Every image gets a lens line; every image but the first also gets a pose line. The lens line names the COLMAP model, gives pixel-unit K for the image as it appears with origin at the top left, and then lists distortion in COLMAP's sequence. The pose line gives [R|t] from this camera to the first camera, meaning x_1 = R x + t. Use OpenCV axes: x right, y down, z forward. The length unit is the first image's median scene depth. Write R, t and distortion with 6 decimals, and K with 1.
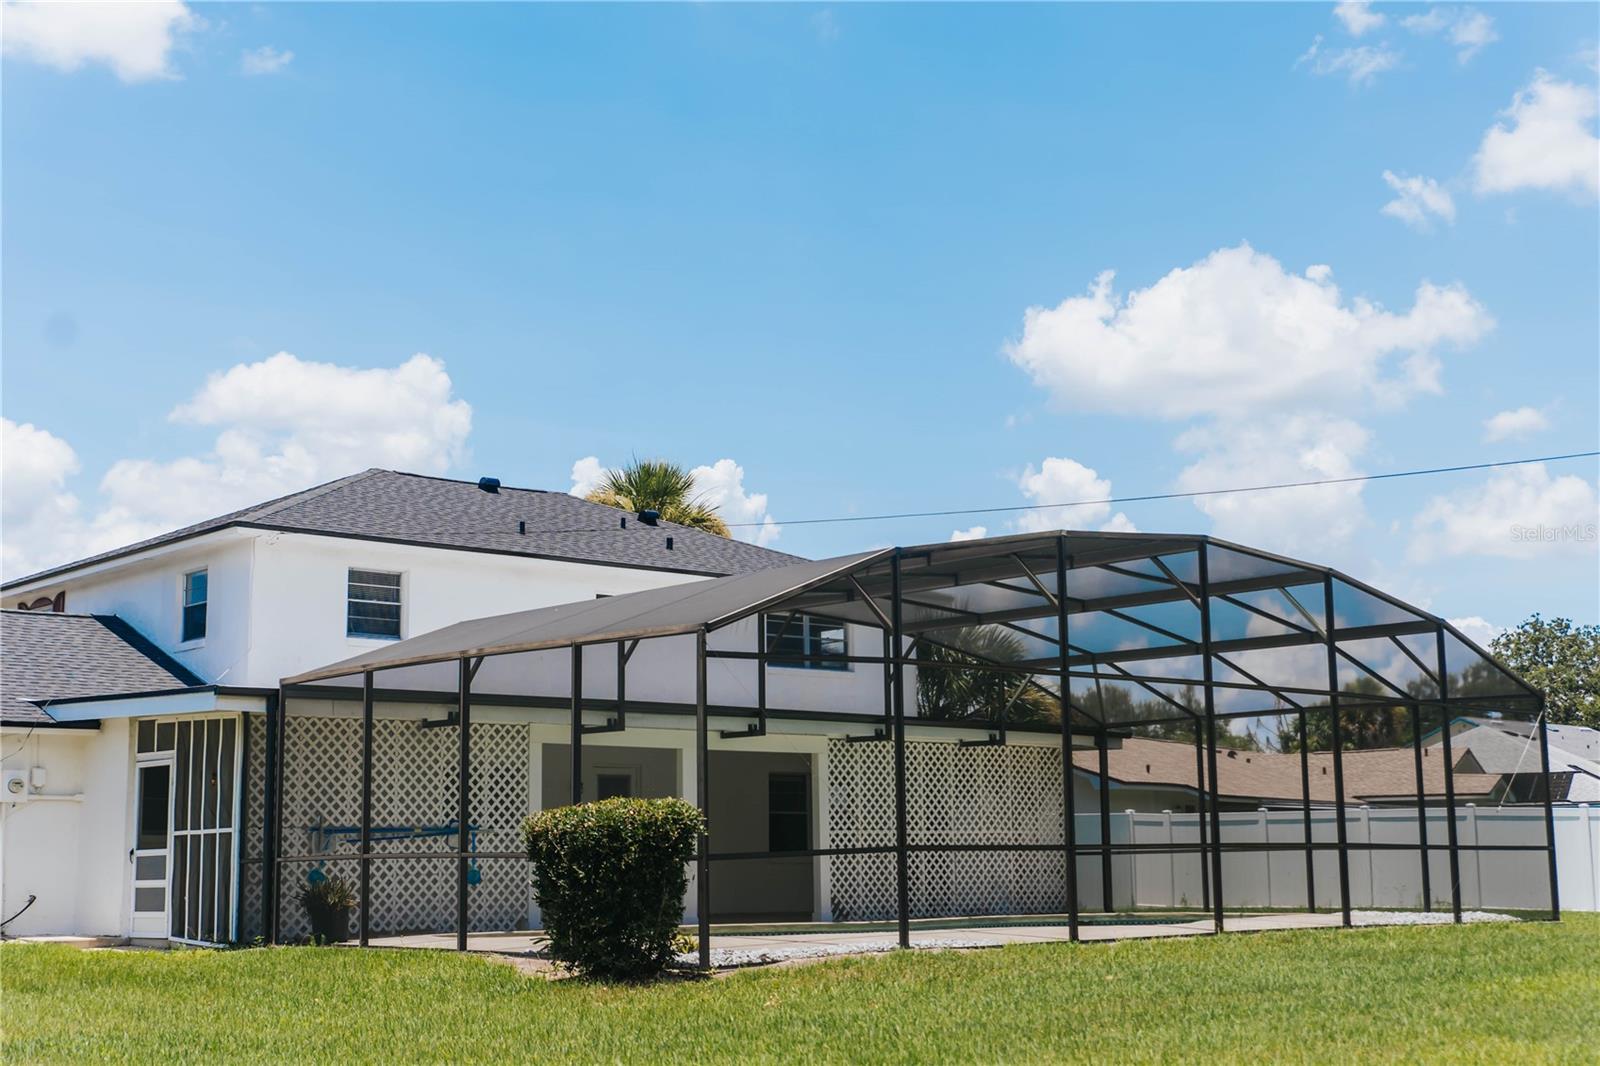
lens RADIAL K [[2116.2, 0, 791.0], [0, 2116.2, 535.6], [0, 0, 1]] dist [0.000283, 0.000000]
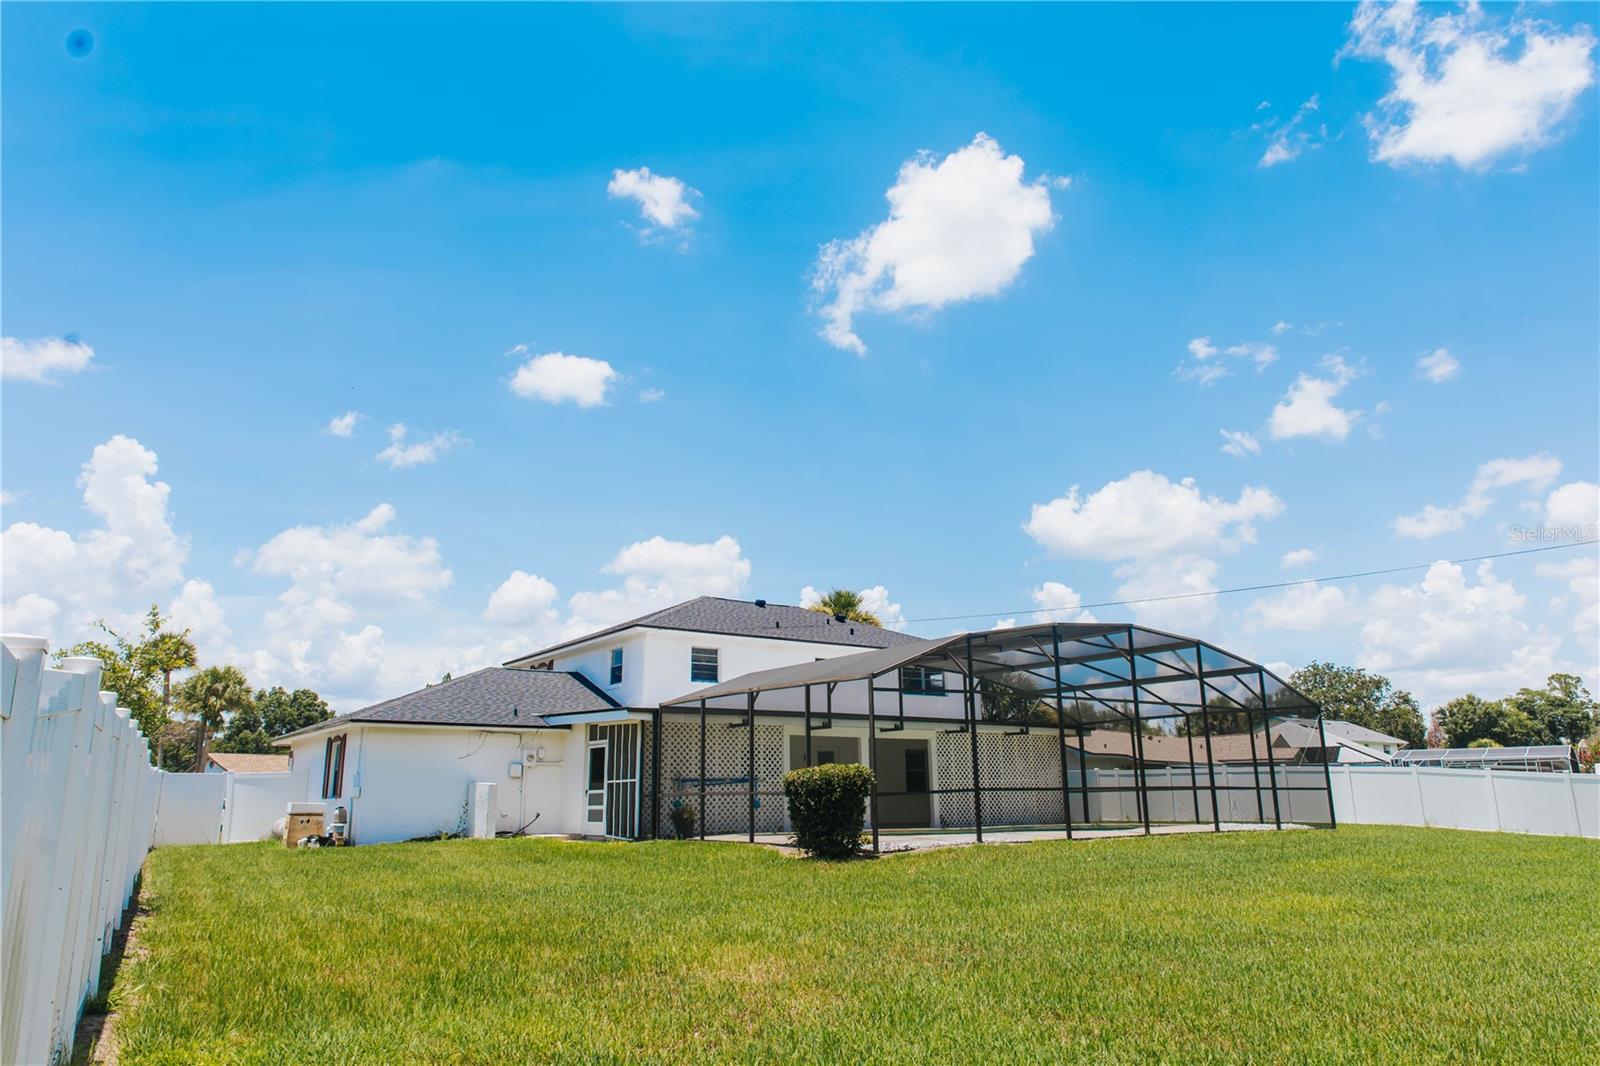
lens RADIAL K [[1091.2, 0, 812.9], [0, 1091.2, 529.5], [0, 0, 1]] dist [-0.001567, -0.010514]
pose [[0.995786, -0.020539, -0.089374, -0.001389], [0.012771, 0.996159, -0.086629, -0.003229], [0.090810, 0.085122, 0.992224, -0.015296]]
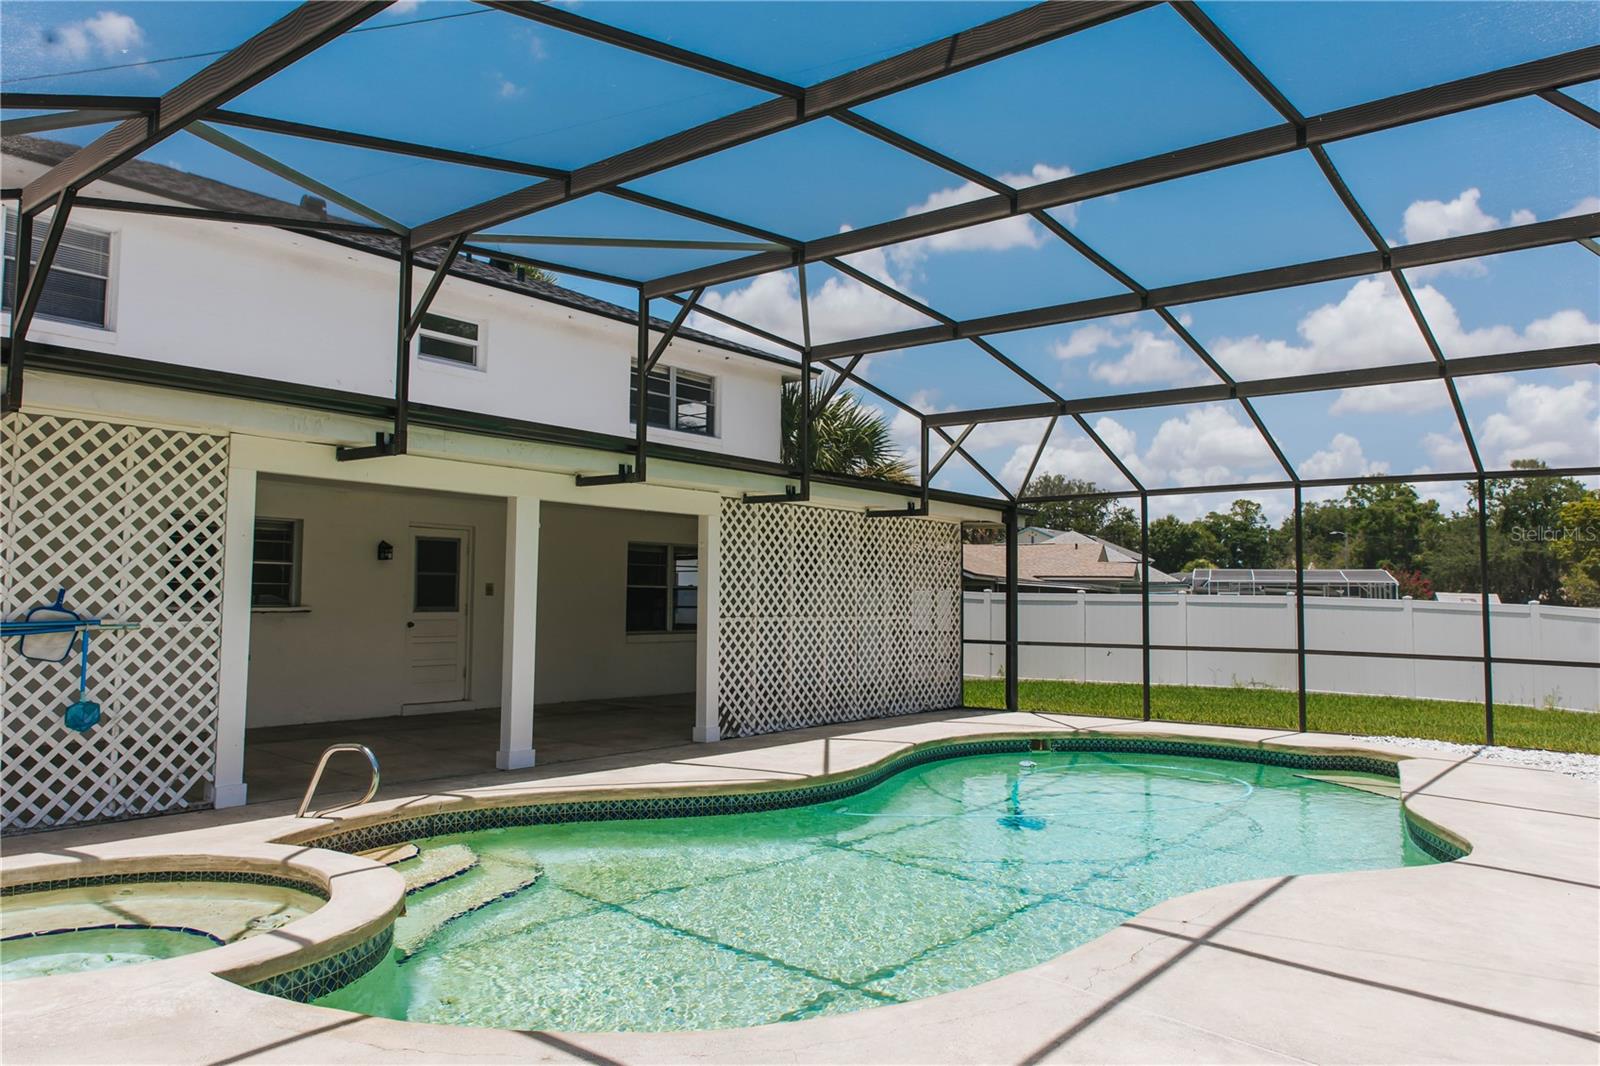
lens RADIAL K [[1091.2, 0, 800.0], [0, 1091.2, 525.9], [0, 0, 1]] dist [-0.001567, -0.010514]
pose [[0.984472, 0.034935, 0.172032, -0.021117], [-0.049868, 0.995279, 0.083259, 0.072154], [-0.168311, -0.090545, 0.981567, 0.610295]]
